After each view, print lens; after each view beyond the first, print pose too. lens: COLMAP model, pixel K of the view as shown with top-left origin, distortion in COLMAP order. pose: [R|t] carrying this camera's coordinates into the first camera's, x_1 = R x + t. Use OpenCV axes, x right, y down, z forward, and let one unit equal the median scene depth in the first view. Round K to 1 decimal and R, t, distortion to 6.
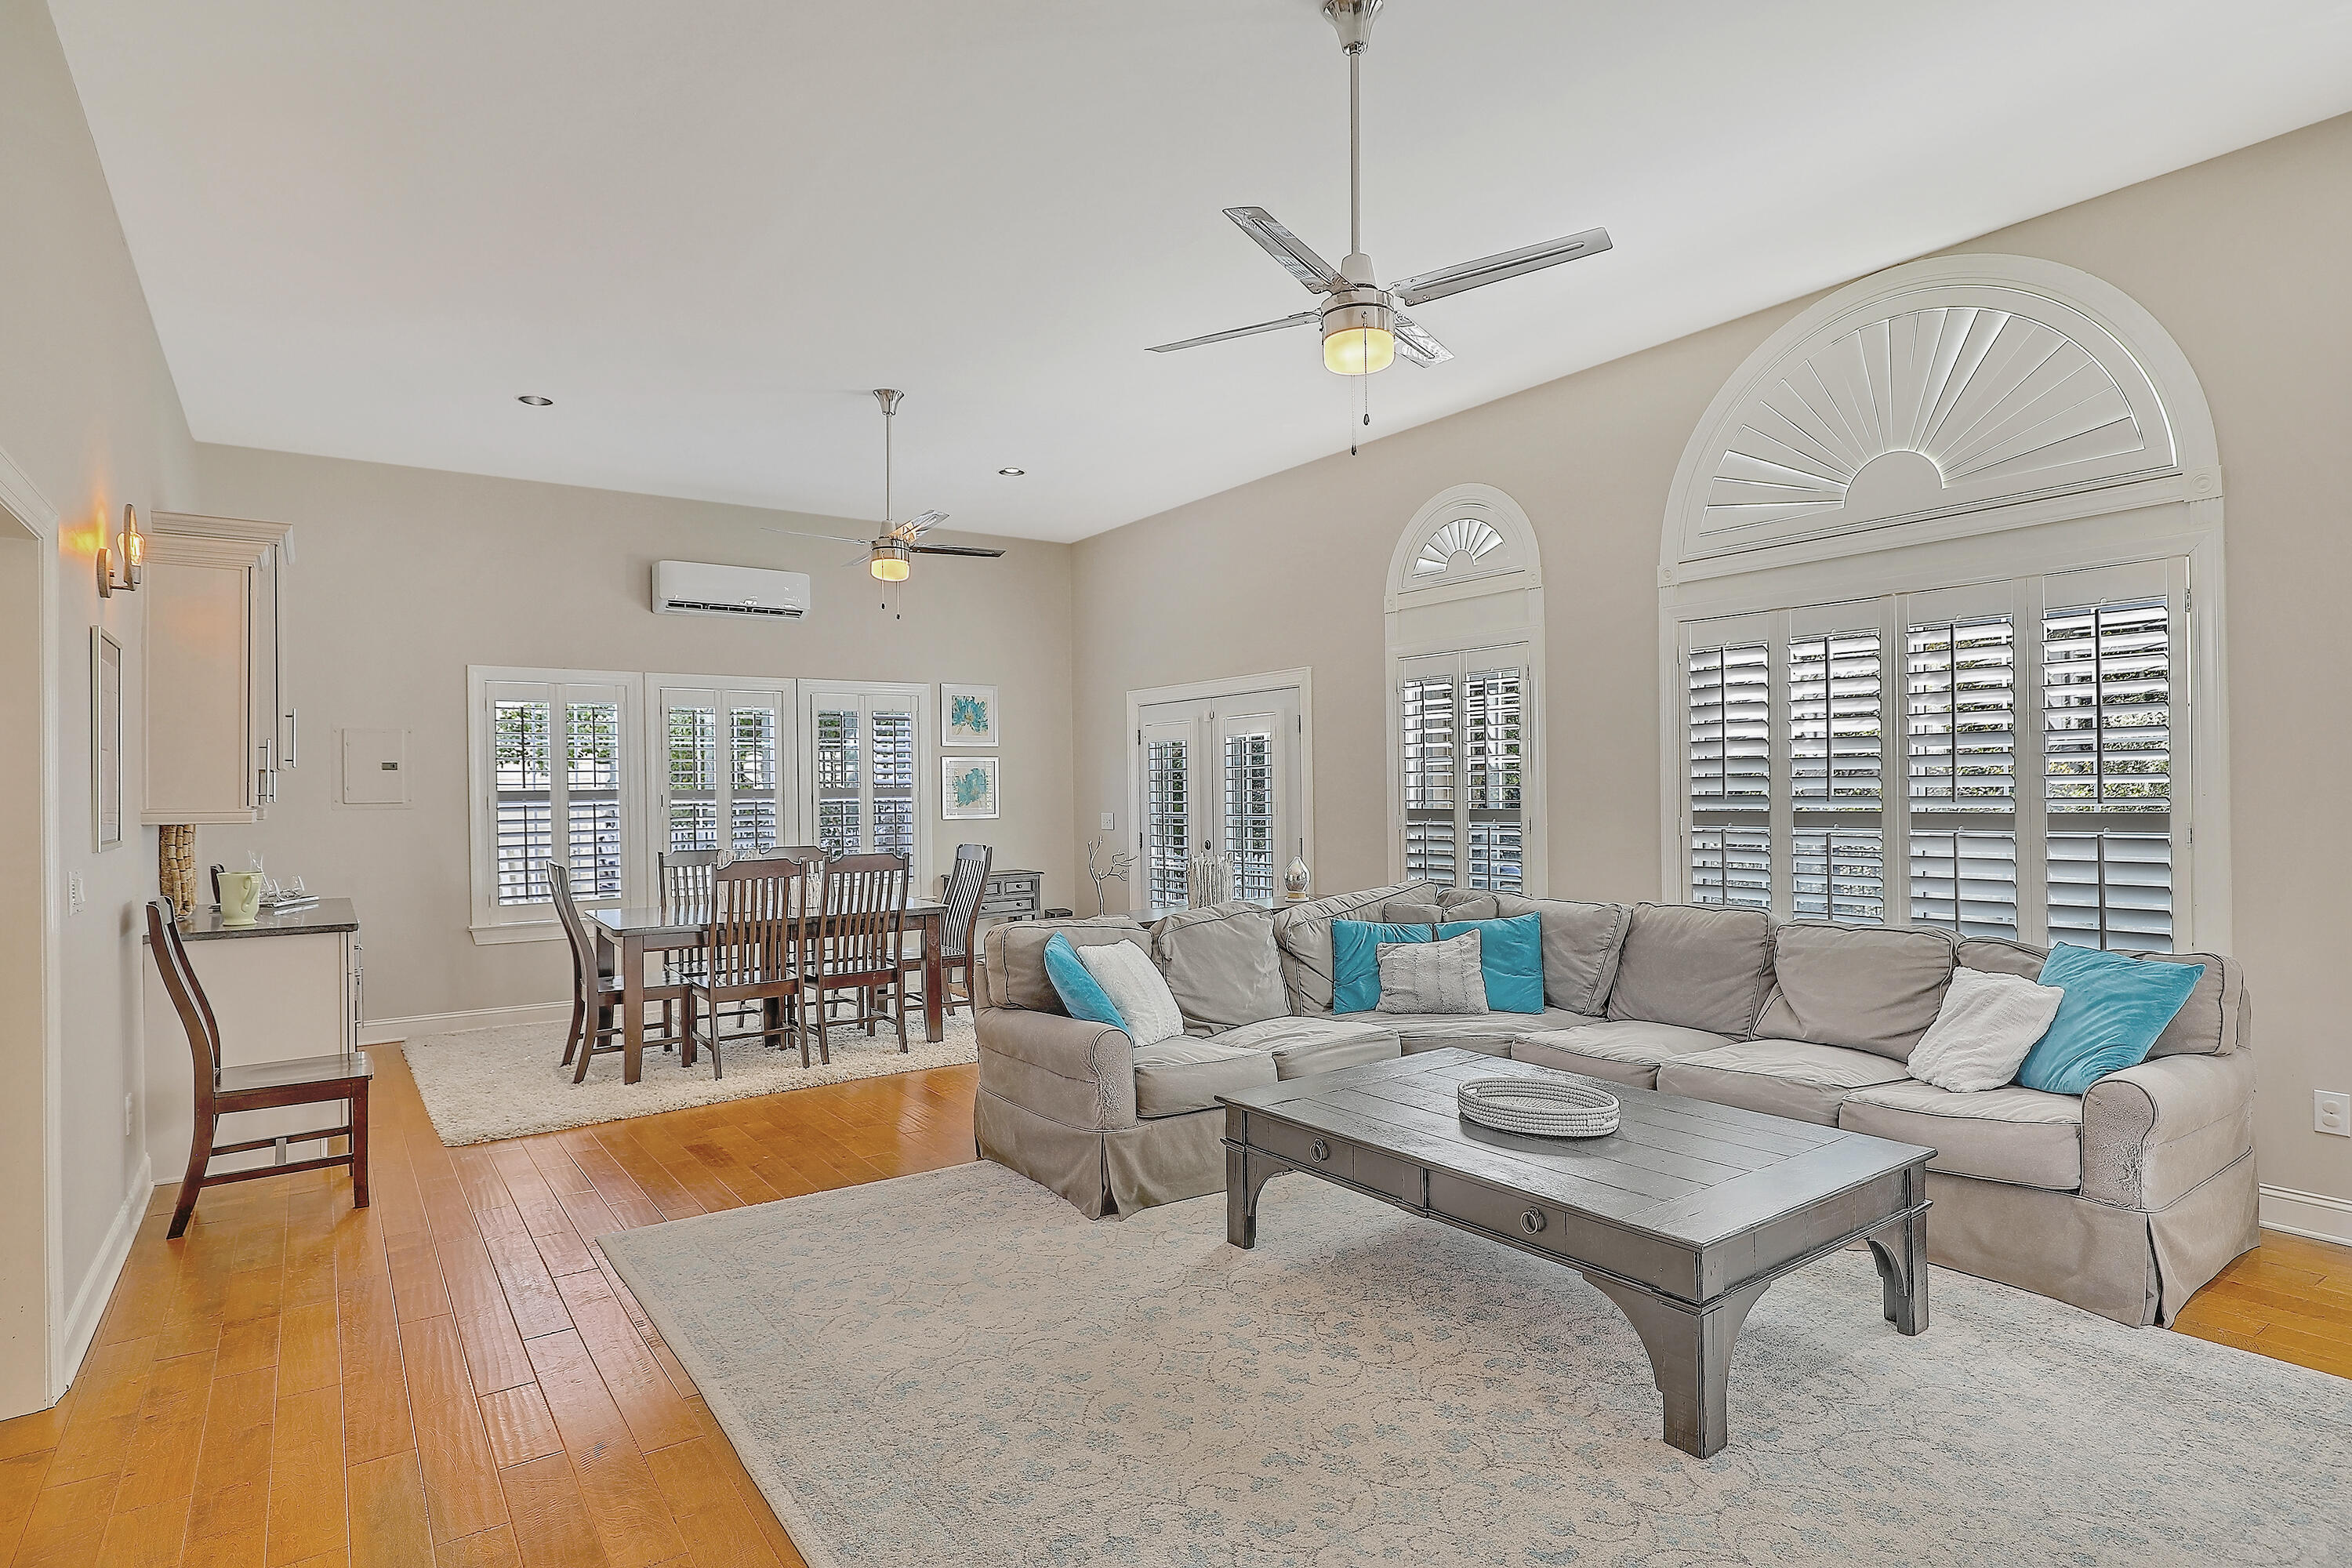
lens RADIAL K [[1221.0, 0, 1179.3], [0, 1221.0, 775.4], [0, 0, 1]] dist [-0.003558, -0.000847]
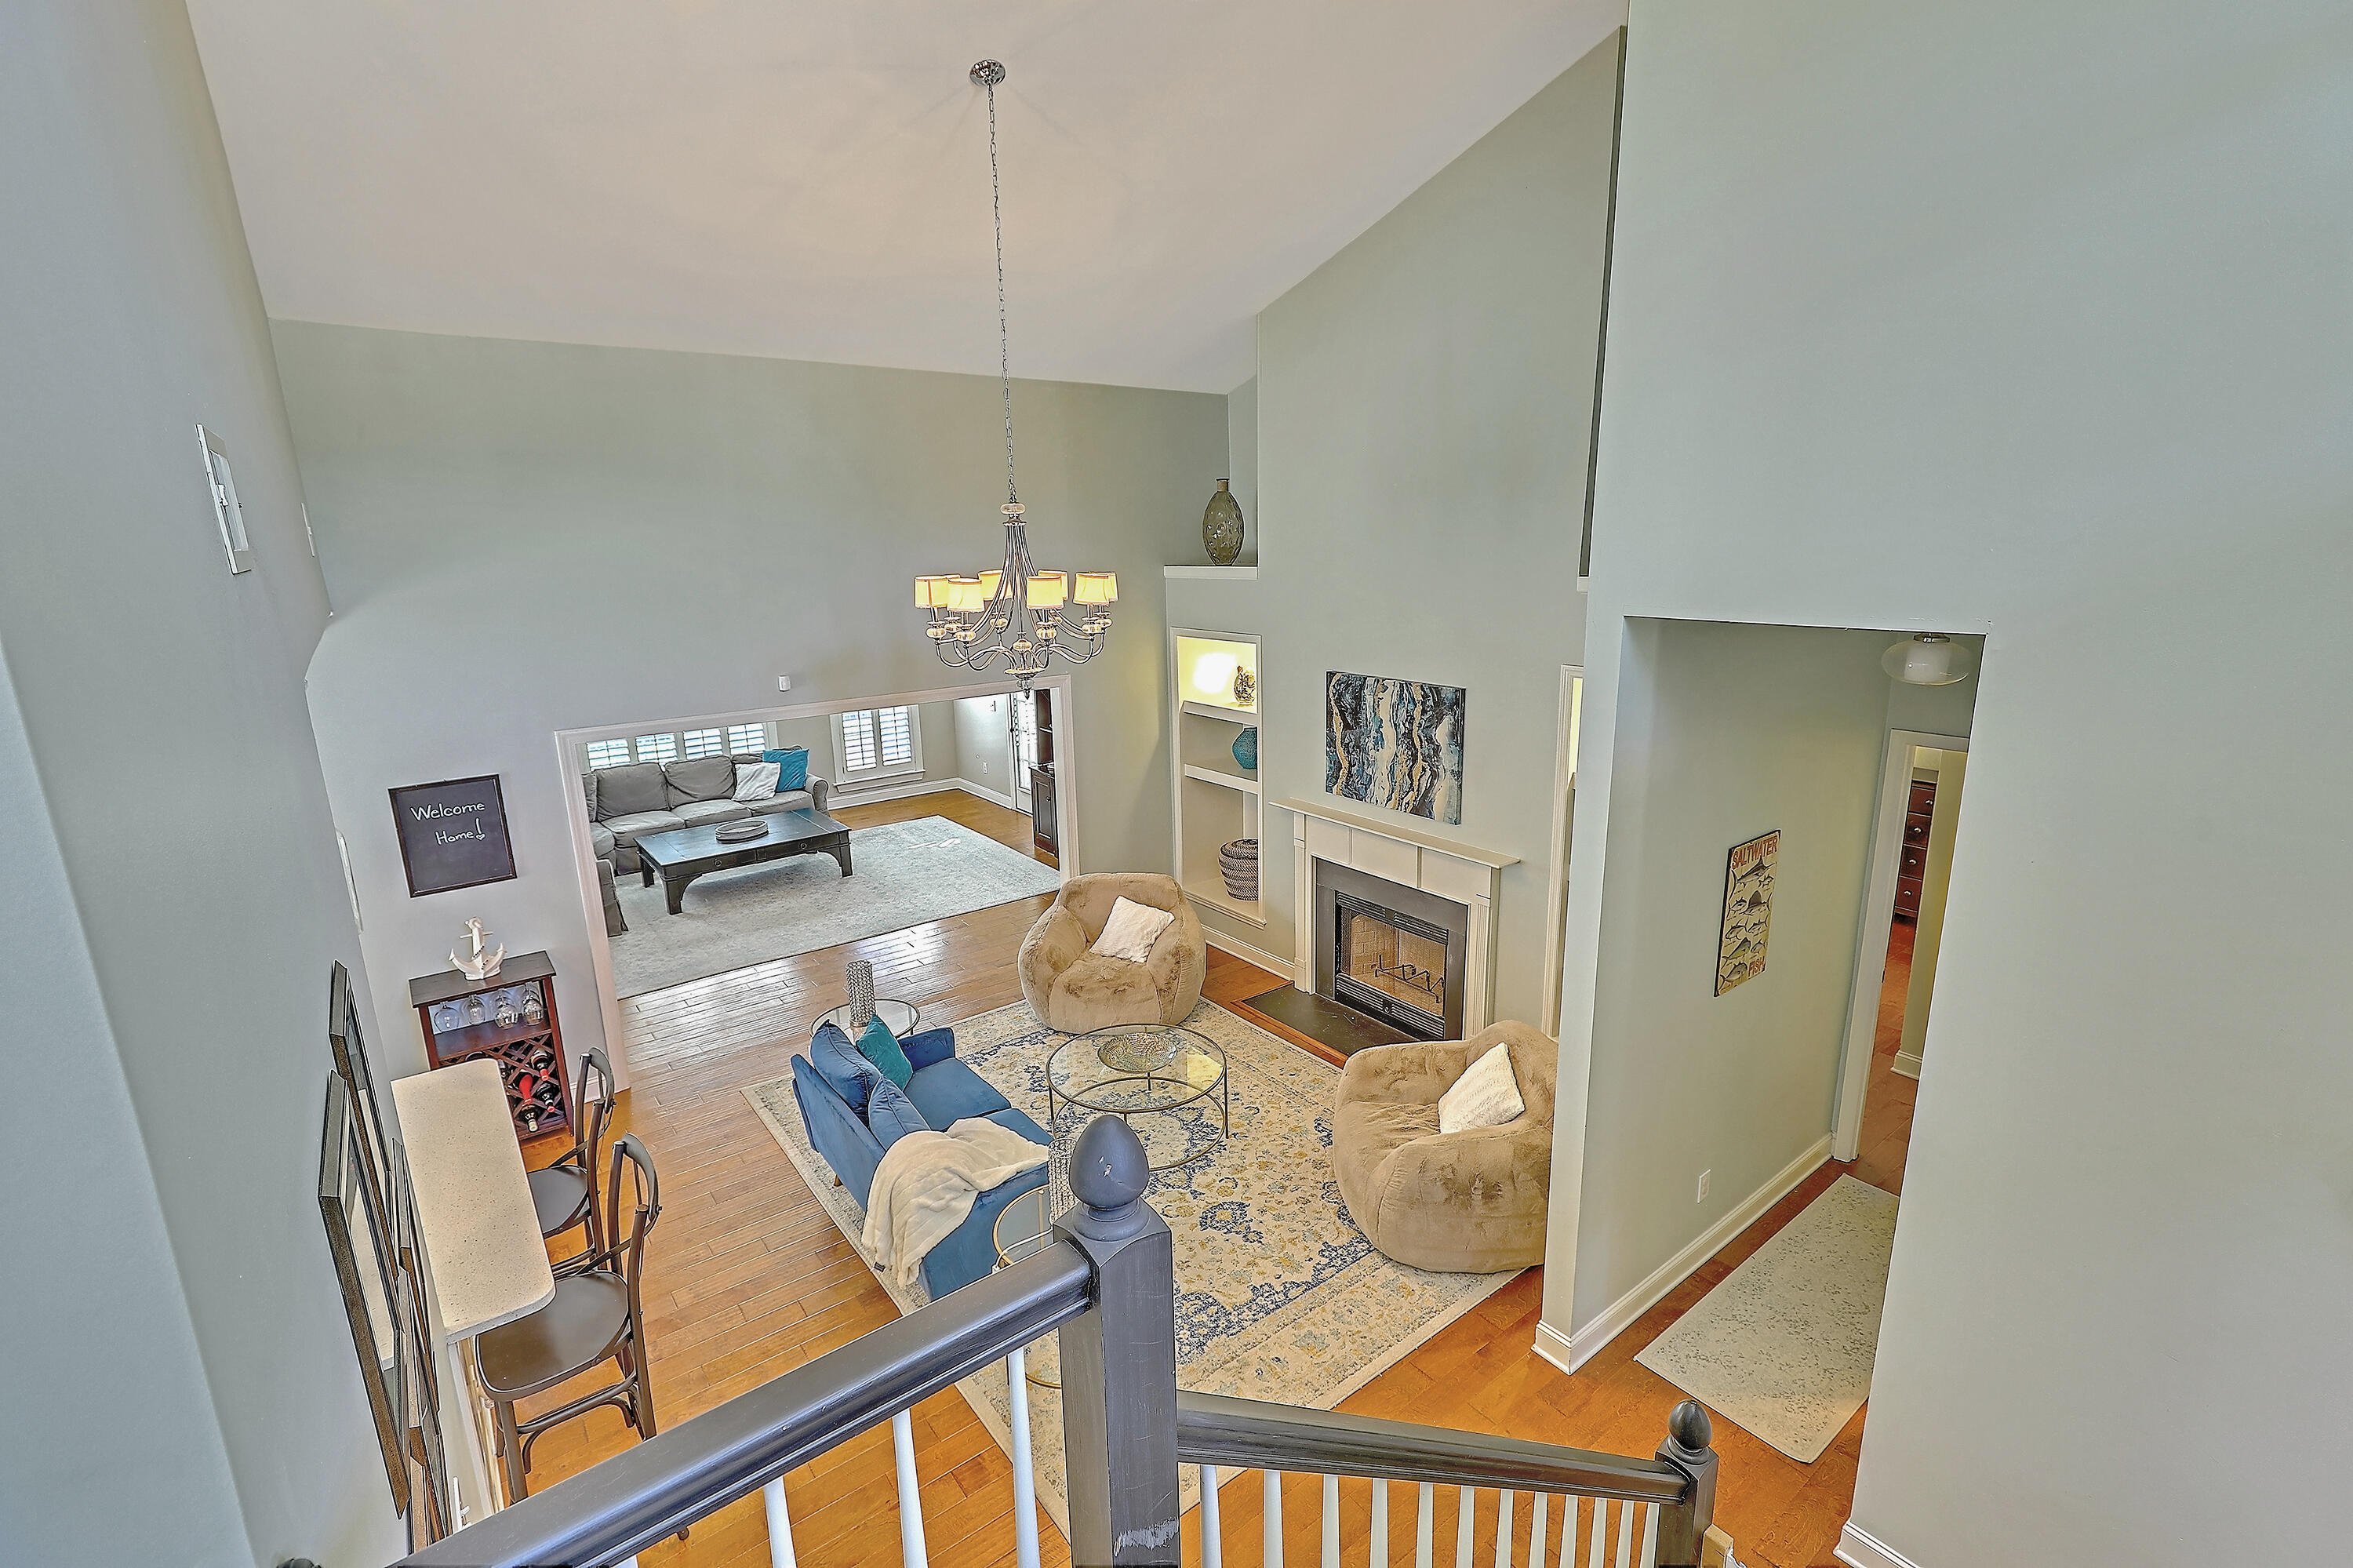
lens RADIAL K [[1059.4, 0, 1182.6], [0, 1059.4, 785.3], [0, 0, 1]] dist [0.001459, 0.000097]
pose [[-0.040989, -0.216734, 0.975370, -2.778181], [0.016892, 0.975900, 0.217562, -0.489628], [-0.999017, 0.025394, -0.036340, -0.078623]]
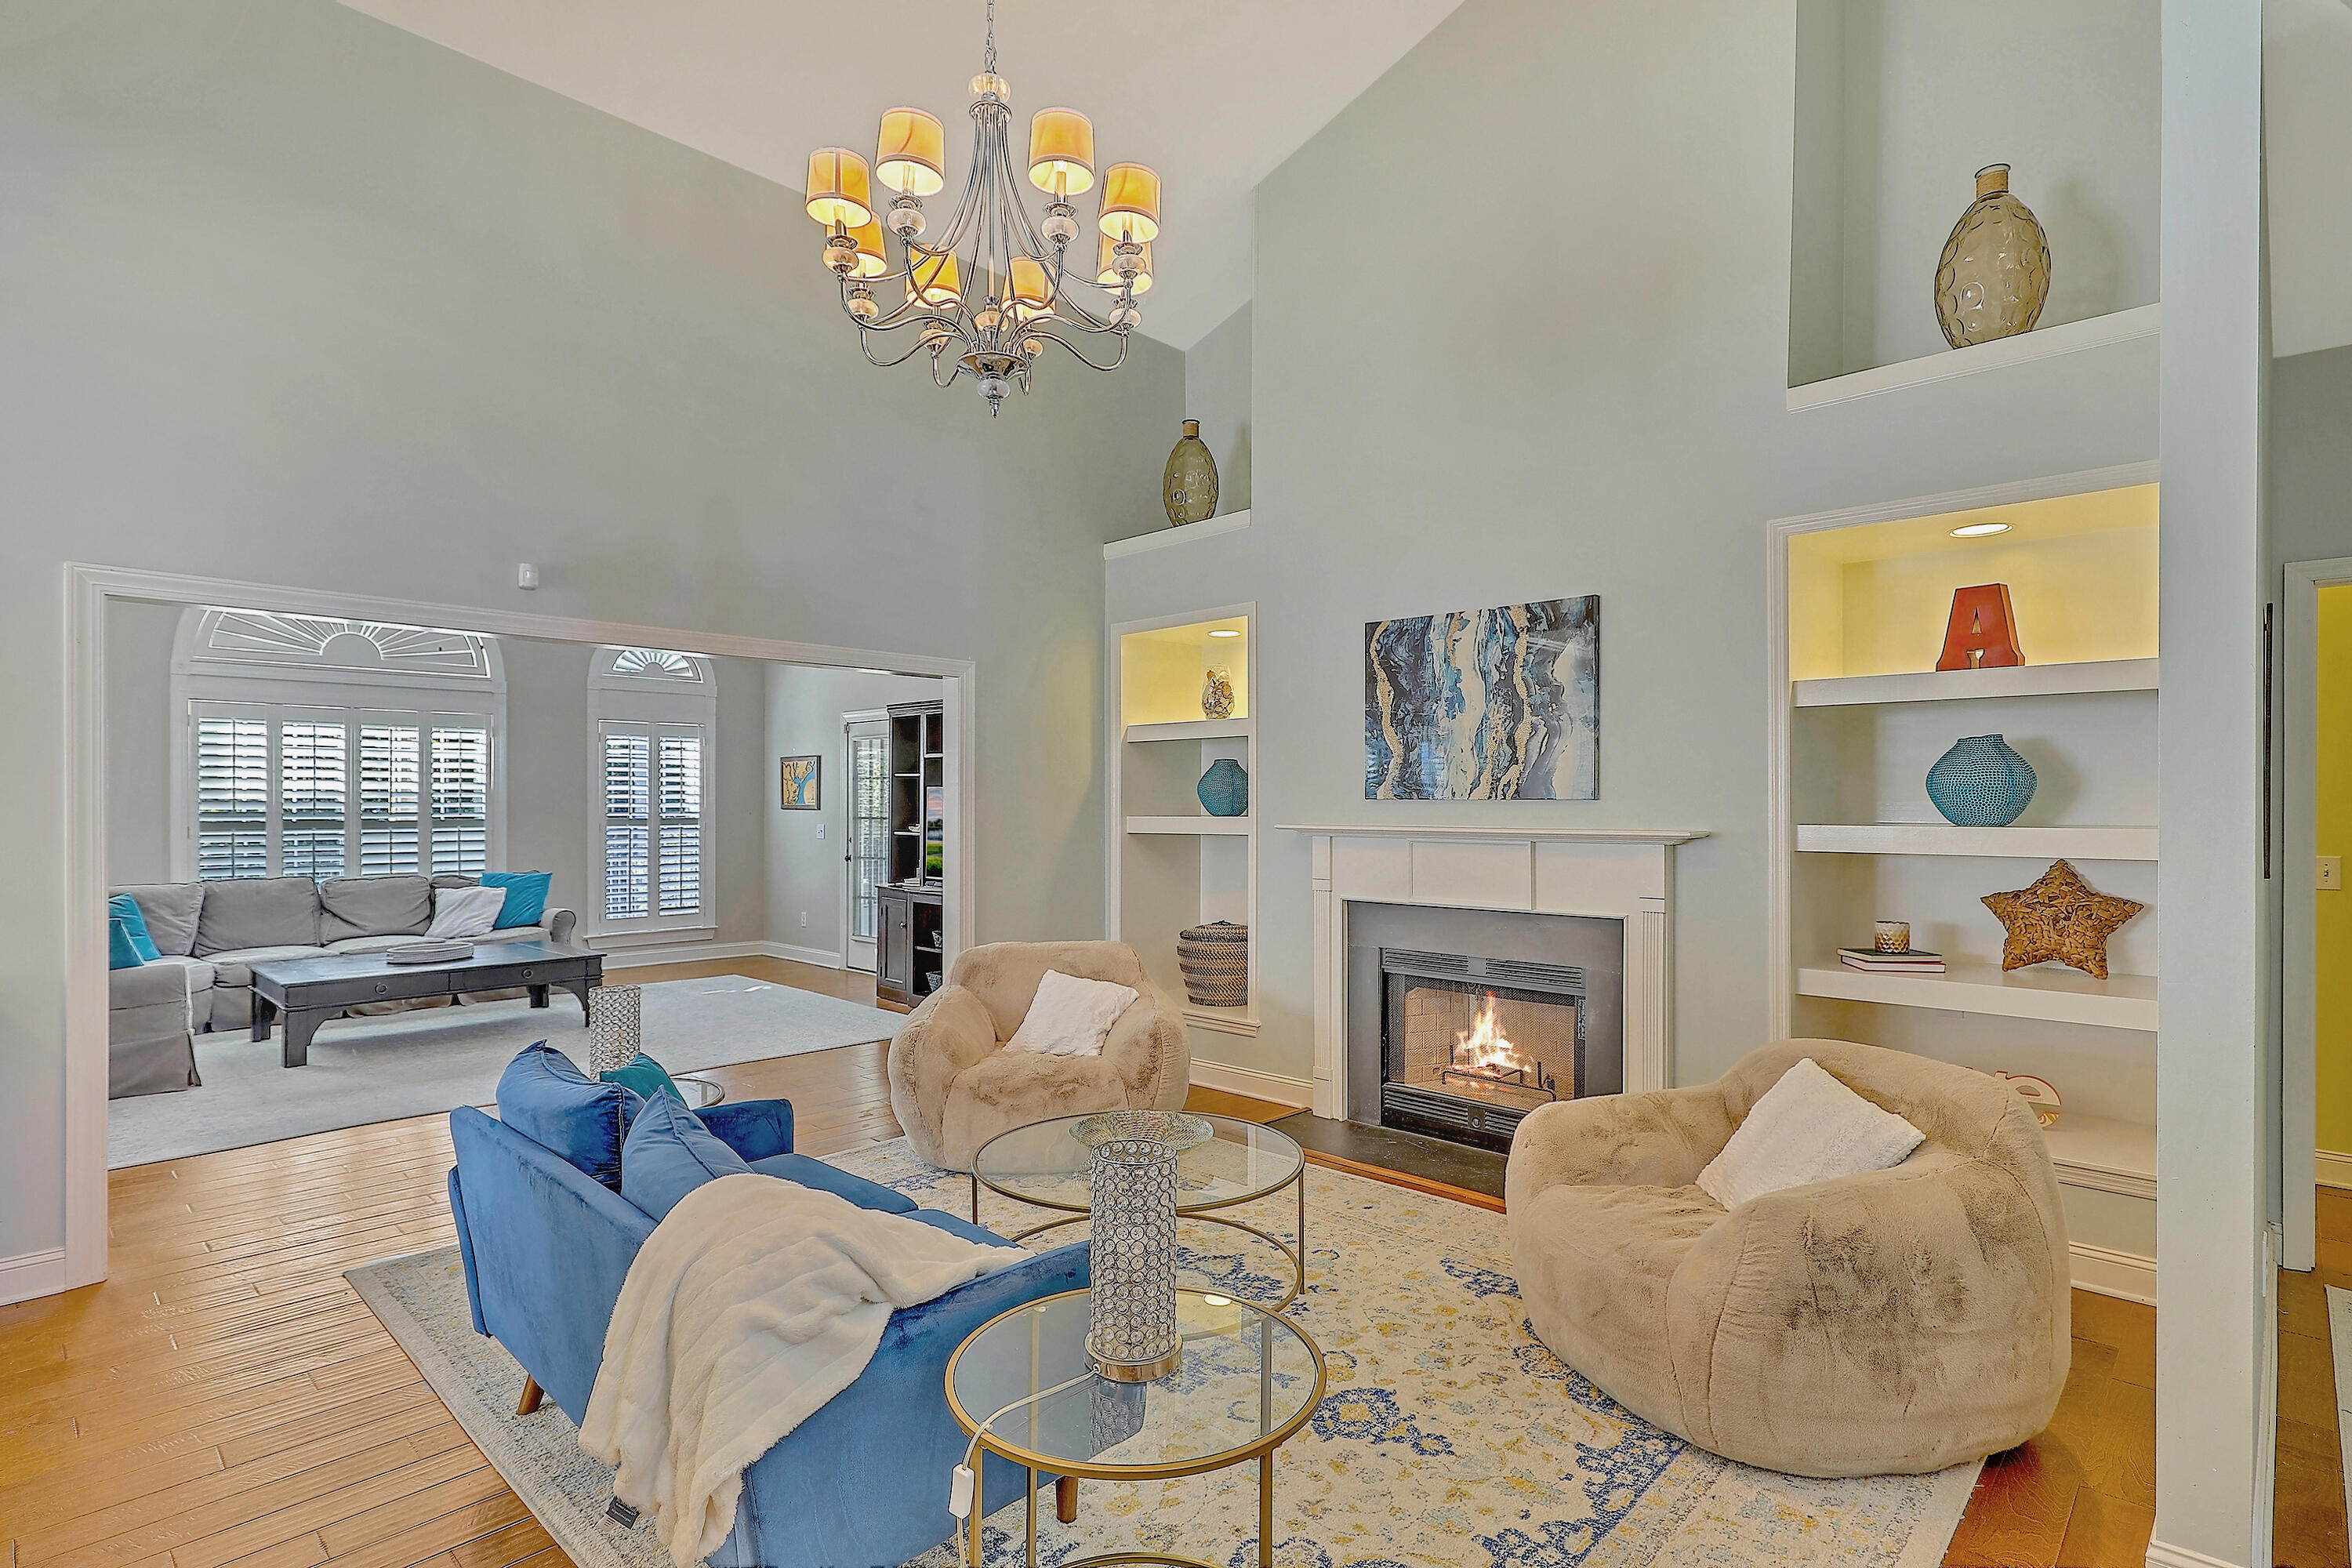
lens RADIAL K [[1146.3, 0, 1190.8], [0, 1146.3, 818.3], [0, 0, 1]] dist [0.001289, -0.000327]
pose [[-0.202323, 0.005312, 0.979304, -2.194005], [-0.007572, 0.999947, -0.006988, 0.043711], [-0.979289, -0.008829, -0.202272, 0.113949]]
